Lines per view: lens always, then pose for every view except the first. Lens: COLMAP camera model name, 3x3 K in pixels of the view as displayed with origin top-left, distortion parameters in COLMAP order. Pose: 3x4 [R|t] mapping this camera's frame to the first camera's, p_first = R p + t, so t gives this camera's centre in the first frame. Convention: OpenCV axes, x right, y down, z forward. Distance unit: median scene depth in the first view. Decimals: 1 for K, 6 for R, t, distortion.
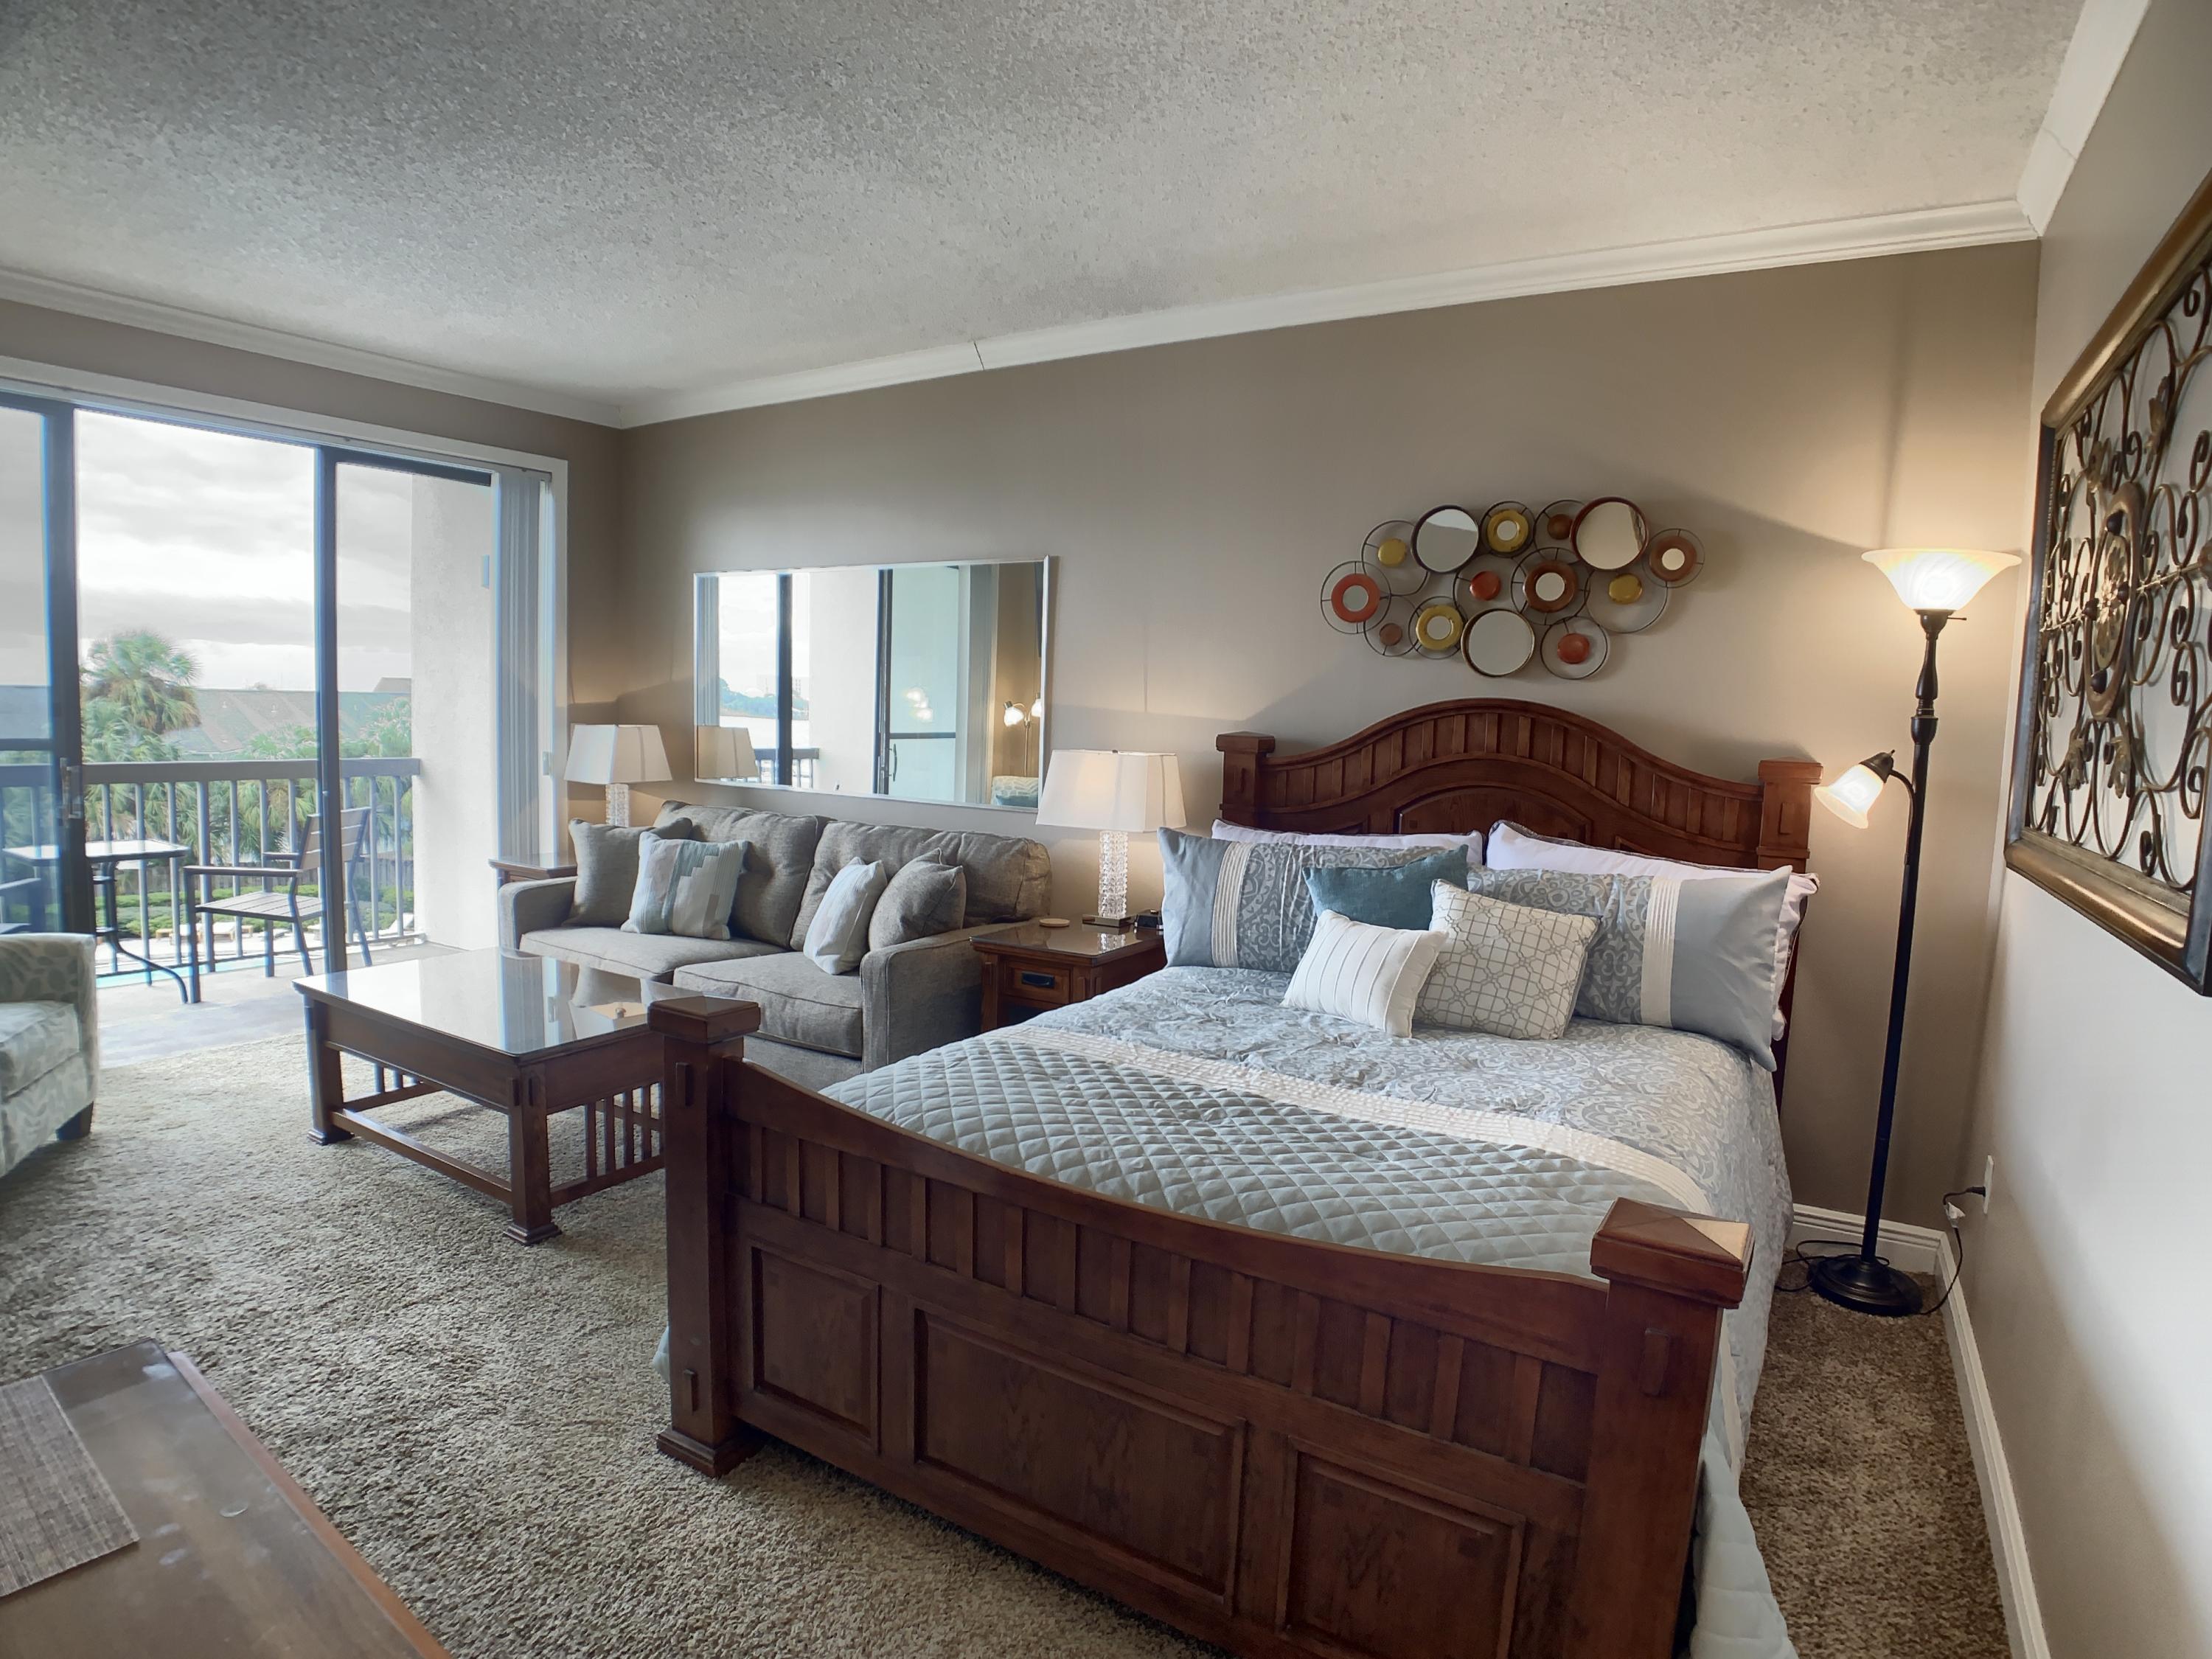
lens RADIAL K [[1187.8, 0, 1107.6], [0, 1187.8, 822.4], [0, 0, 1]] dist [-0.099689, 0.023148]
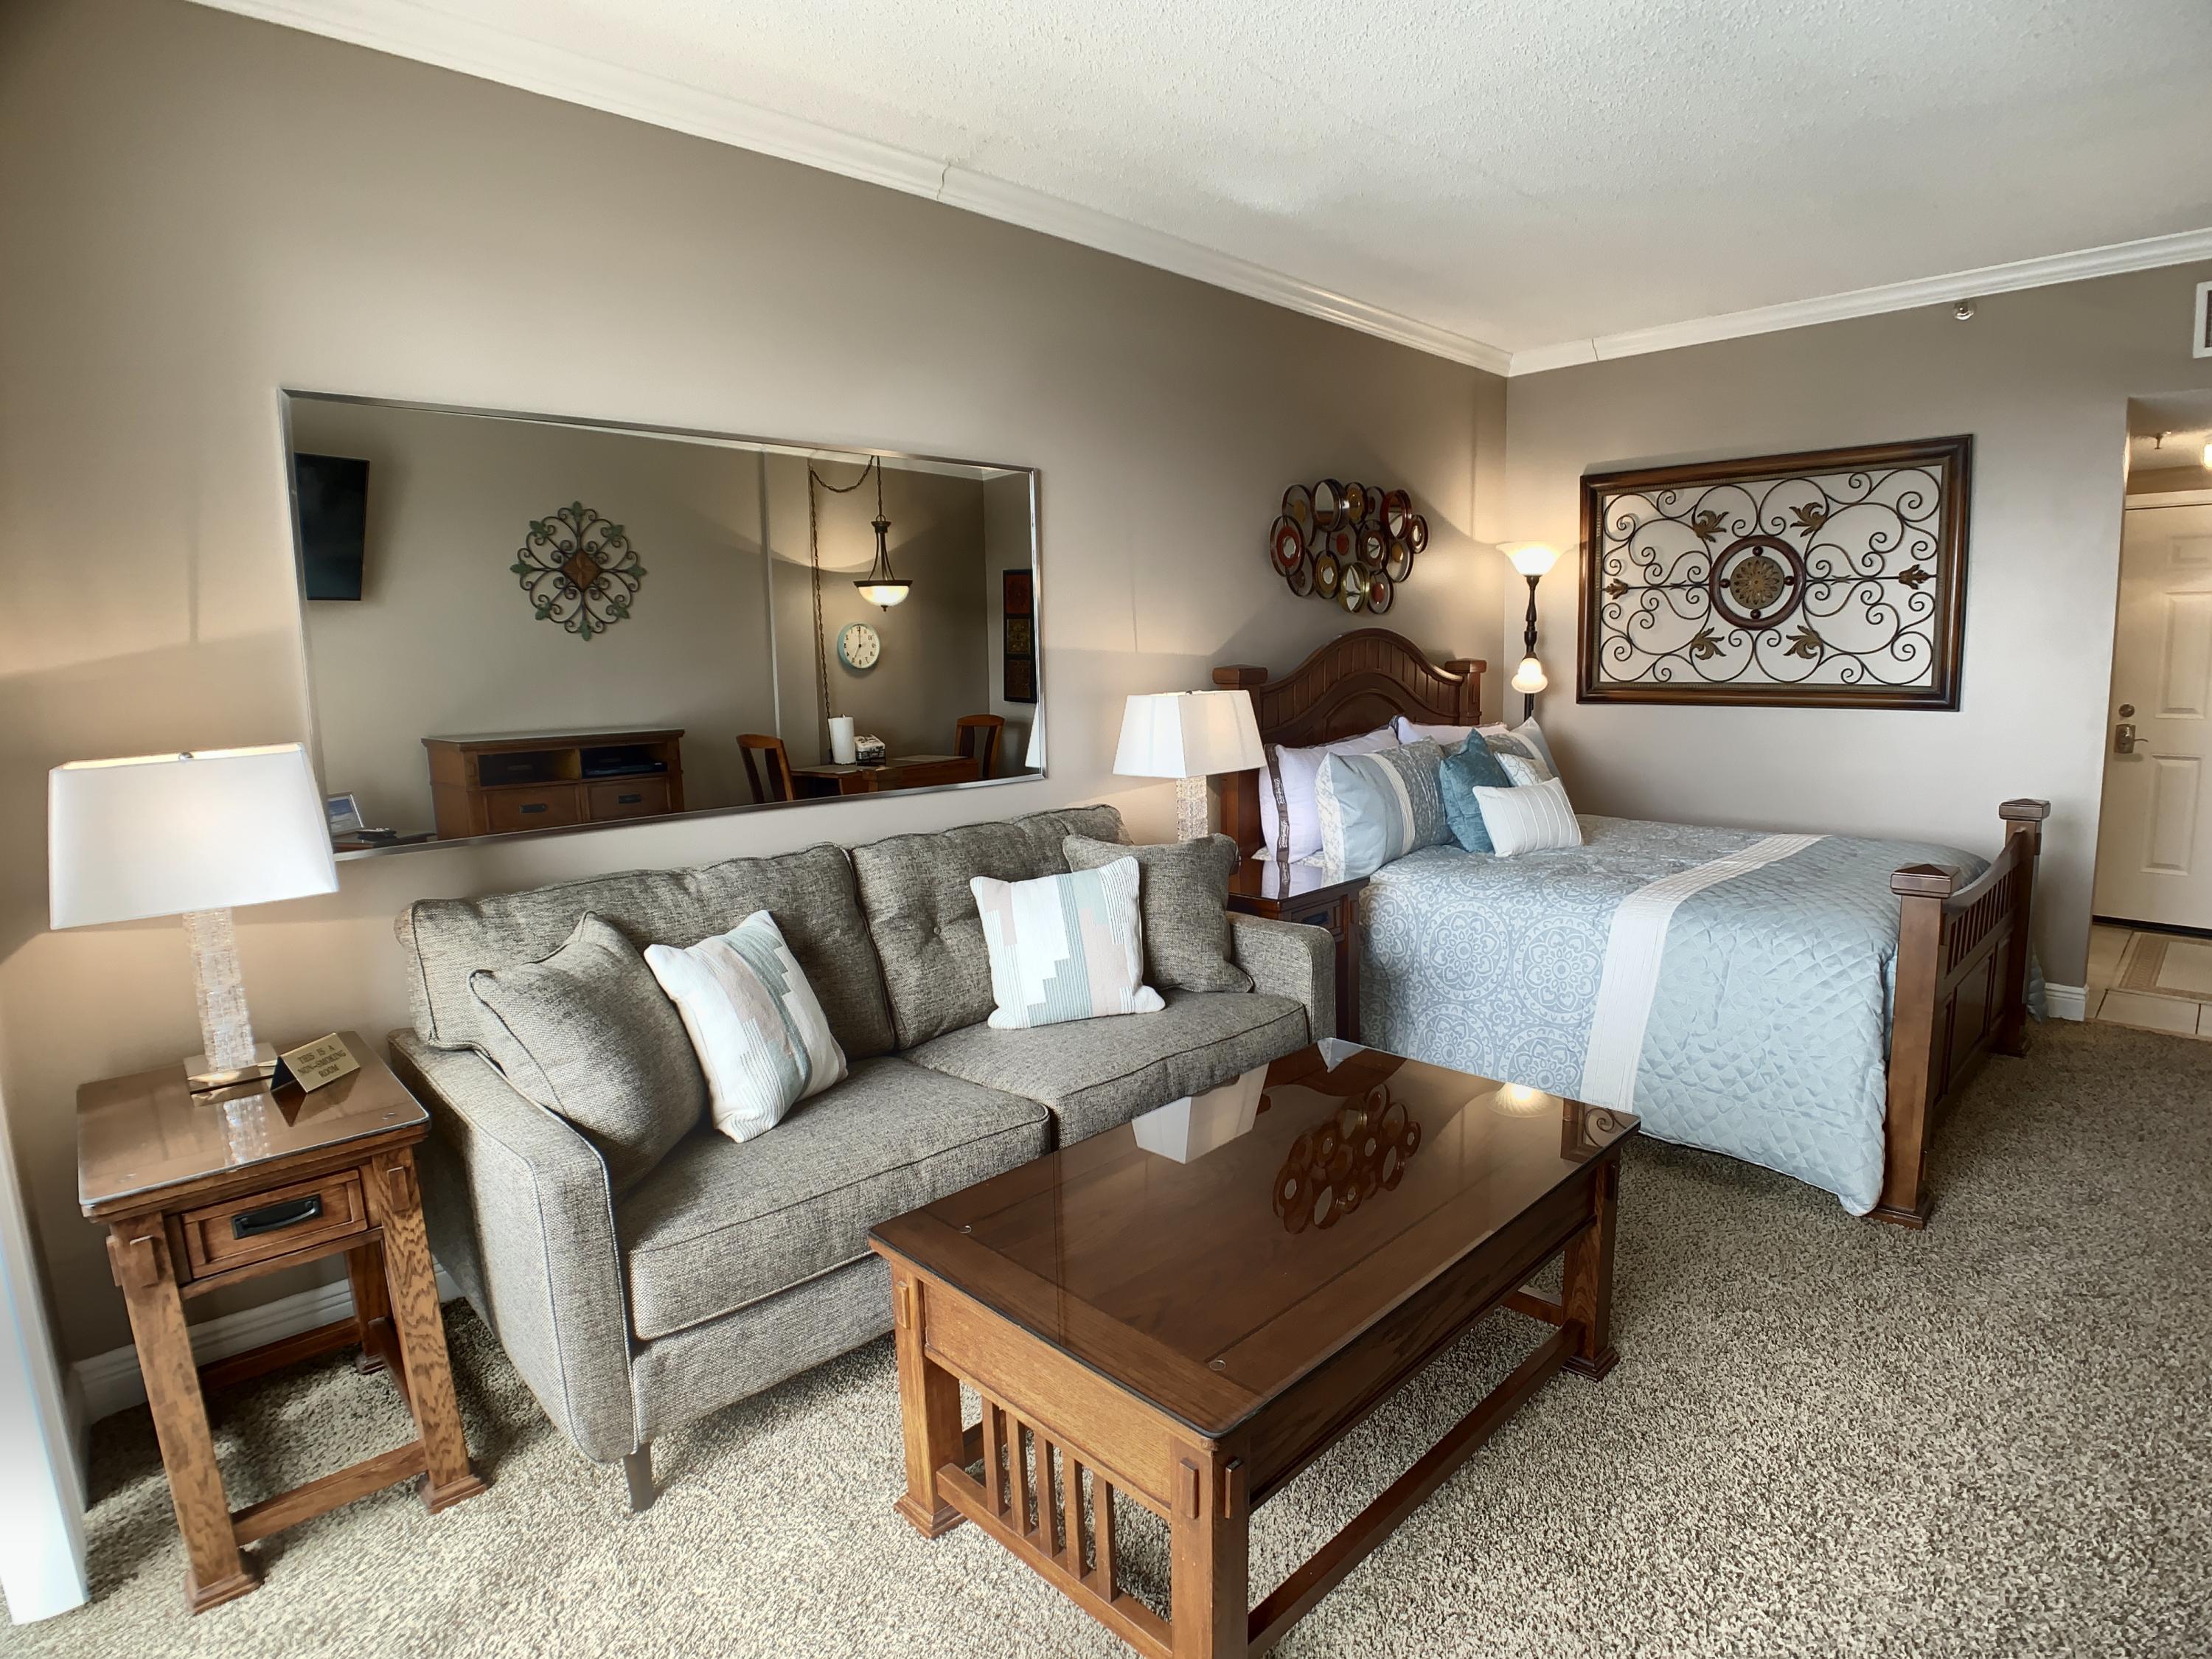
lens RADIAL K [[1187.8, 0, 1107.6], [0, 1187.8, 822.4], [0, 0, 1]] dist [-0.099689, 0.023148]
pose [[0.228334, -0.181121, 0.956587, -0.799890], [0.127192, 0.979672, 0.155131, -0.101744], [-0.965239, 0.086249, 0.246729, 0.719607]]
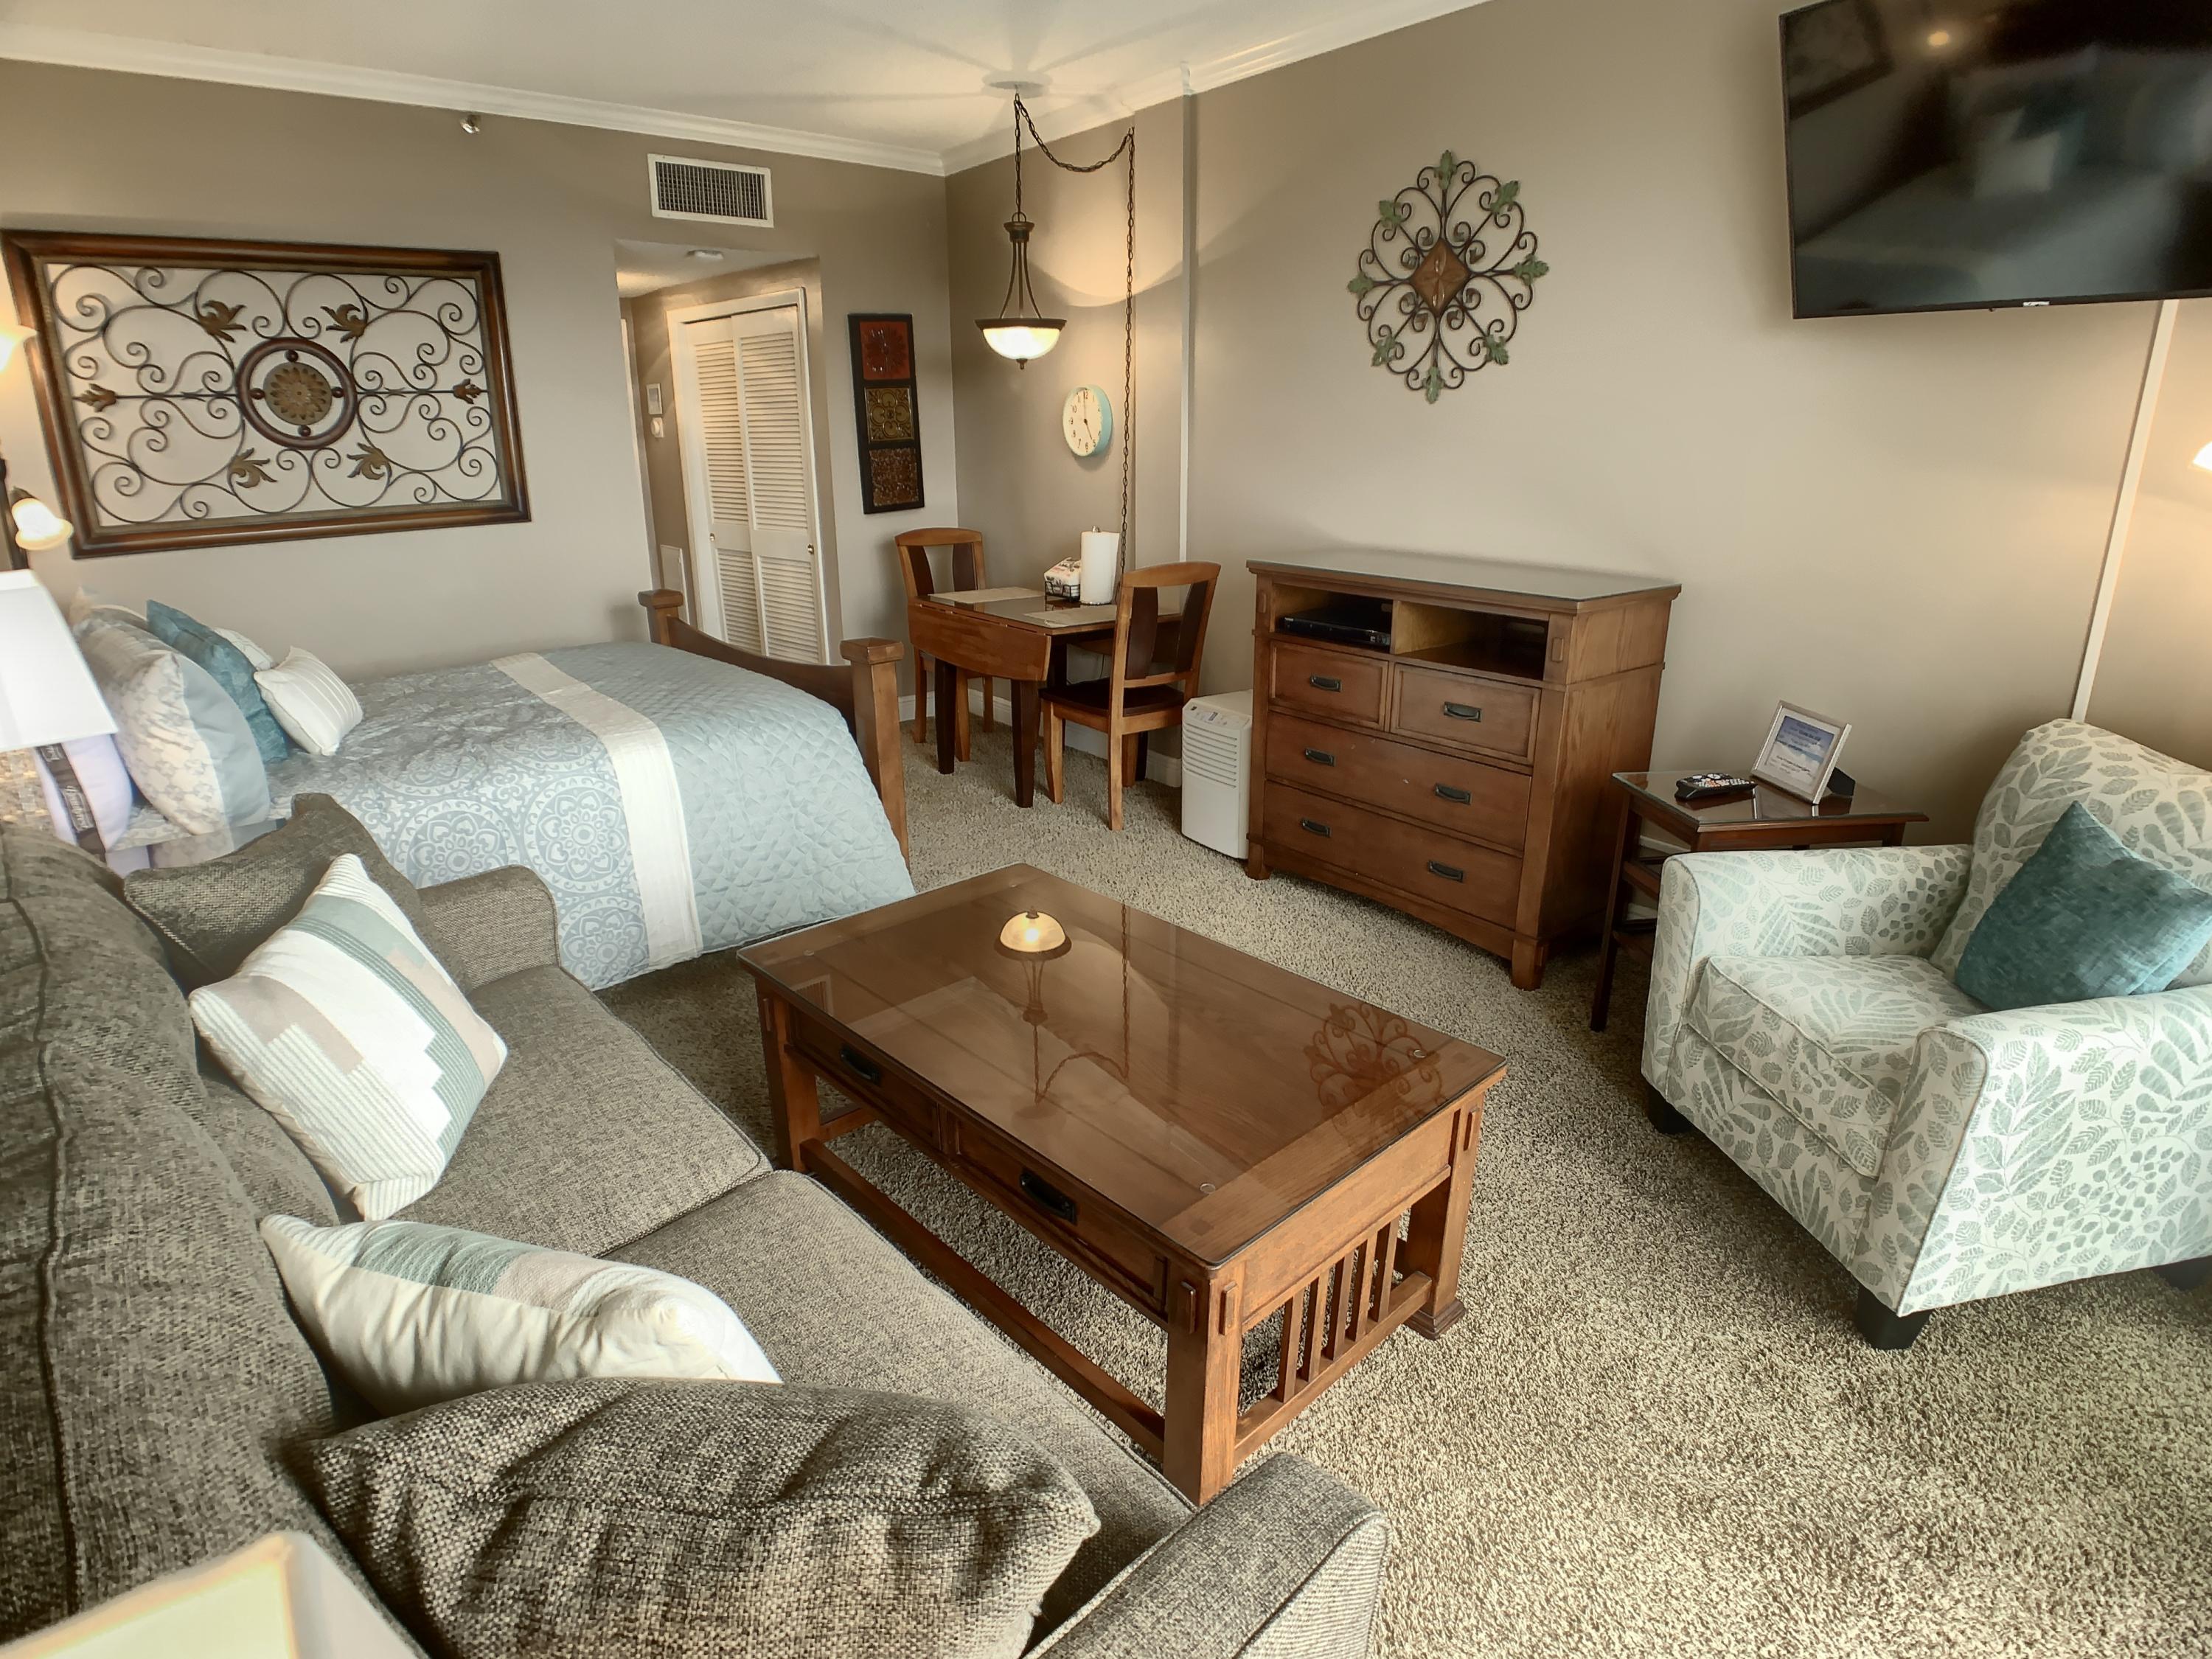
lens RADIAL K [[1187.8, 0, 1107.6], [0, 1187.8, 822.4], [0, 0, 1]] dist [-0.099689, 0.023148]
pose [[-0.970125, -0.105127, 0.218646, -0.480279], [-0.006592, 0.912328, 0.409408, -0.135248], [-0.242517, 0.395735, -0.885765, 1.140339]]
